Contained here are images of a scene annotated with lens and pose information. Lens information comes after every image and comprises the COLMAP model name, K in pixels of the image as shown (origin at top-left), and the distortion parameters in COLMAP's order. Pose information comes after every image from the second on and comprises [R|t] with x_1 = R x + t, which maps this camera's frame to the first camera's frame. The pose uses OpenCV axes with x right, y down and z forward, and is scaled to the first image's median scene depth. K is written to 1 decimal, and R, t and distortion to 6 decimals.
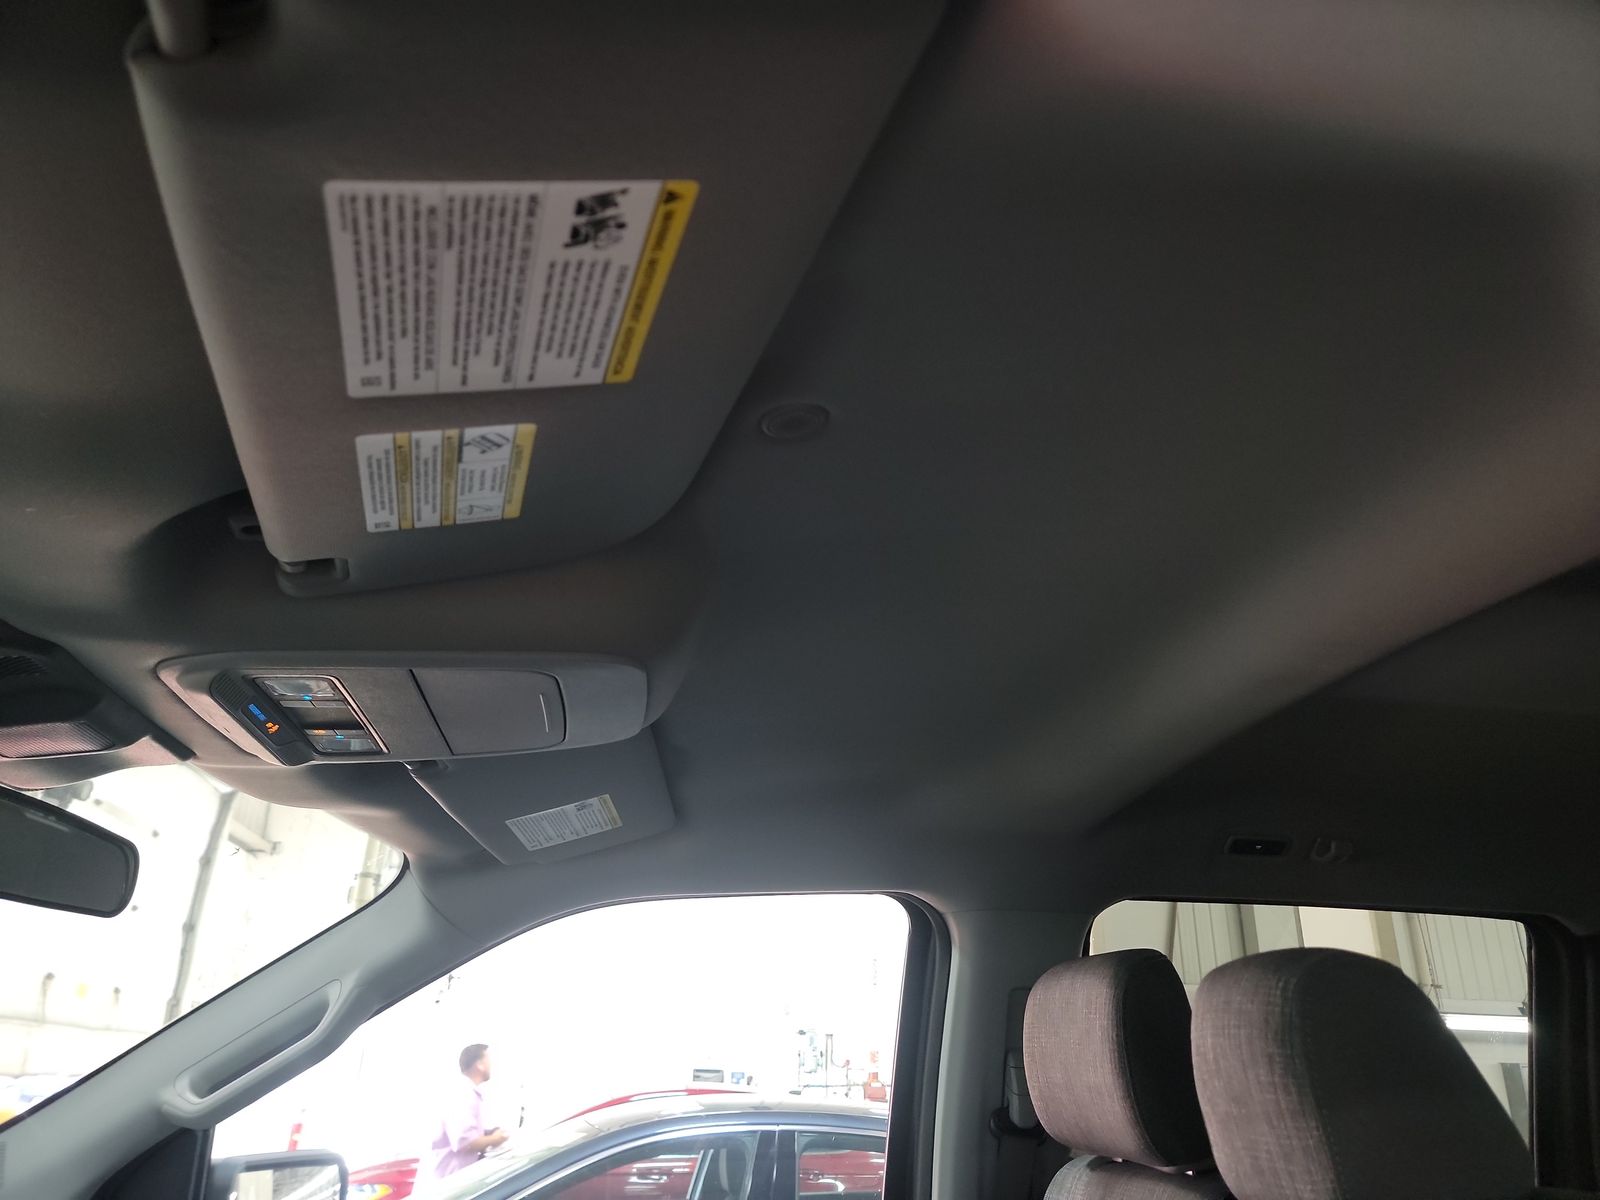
lens RADIAL K [[1115.4, 0, 825.6], [0, 1115.4, 609.5], [0, 0, 1]] dist [0.009935, 0.001905]
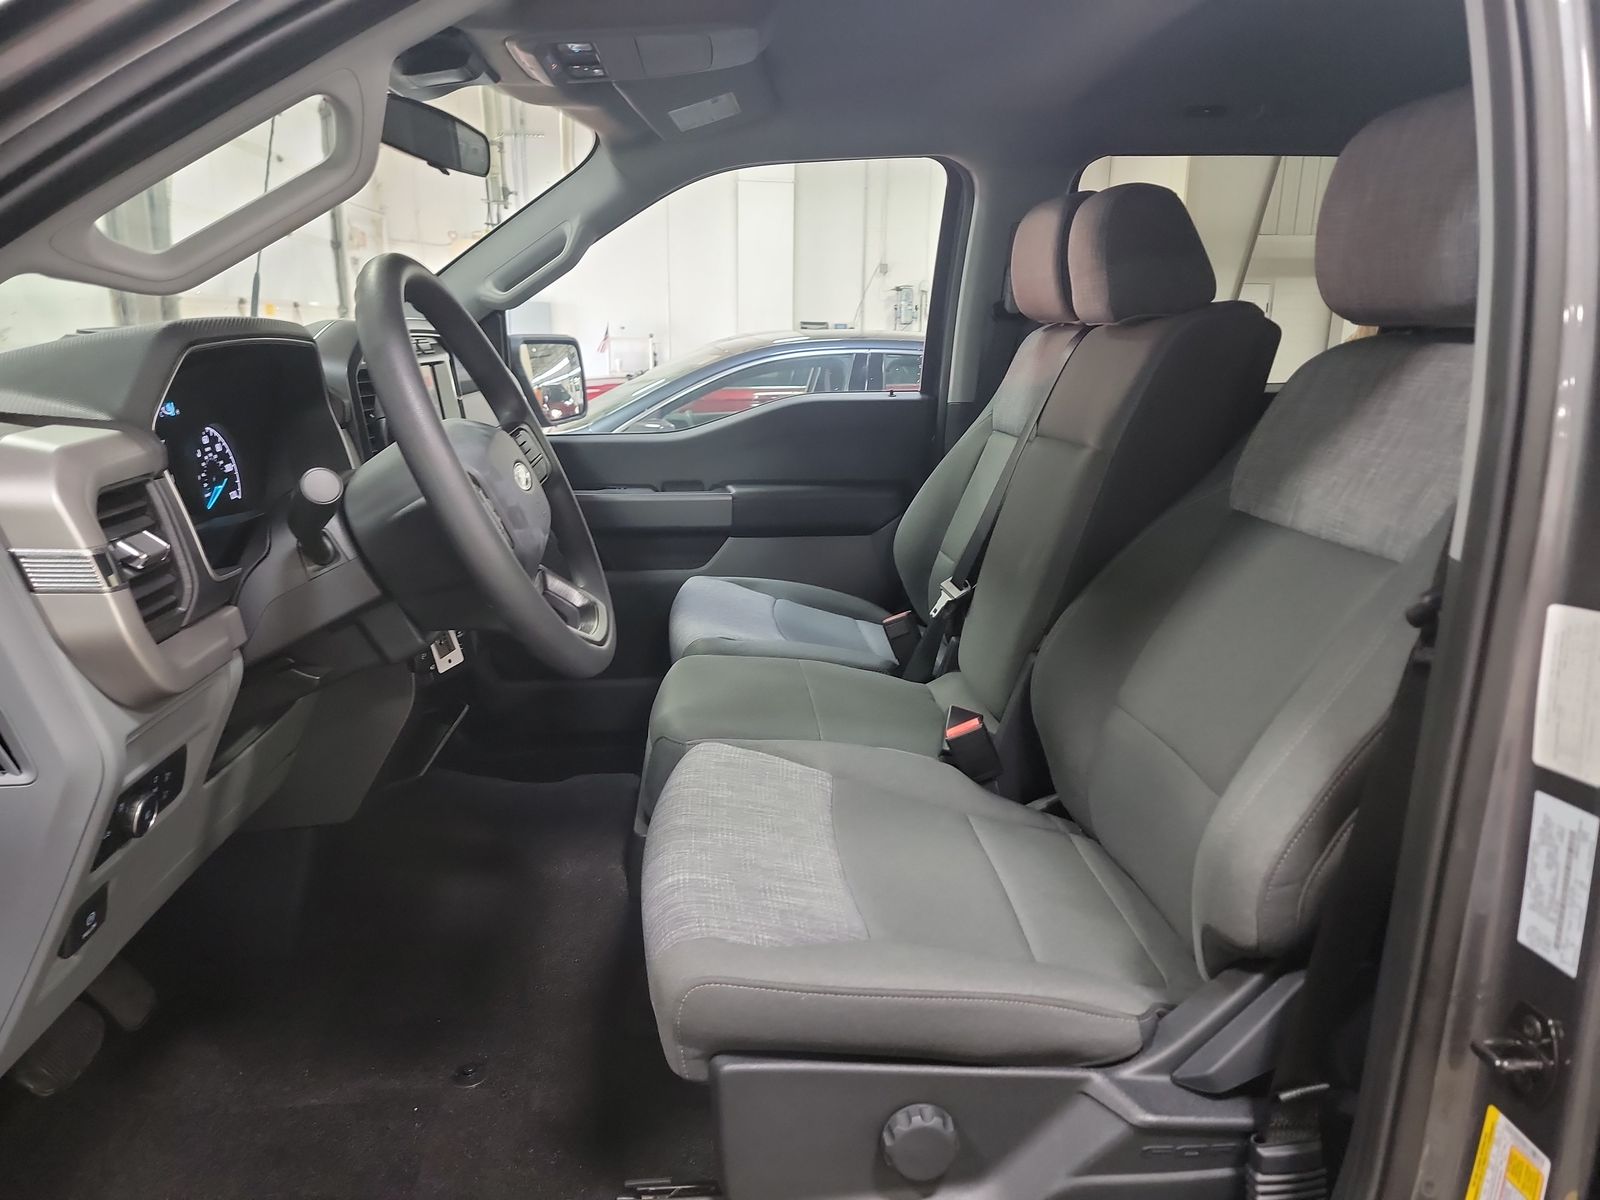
lens RADIAL K [[1115.4, 0, 825.6], [0, 1115.4, 609.5], [0, 0, 1]] dist [0.009935, 0.001905]
pose [[0.996167, 0.017370, -0.085725, 0.061143], [0.036931, 0.804905, 0.592254, -0.137168], [0.079288, -0.593150, 0.801178, -0.523946]]
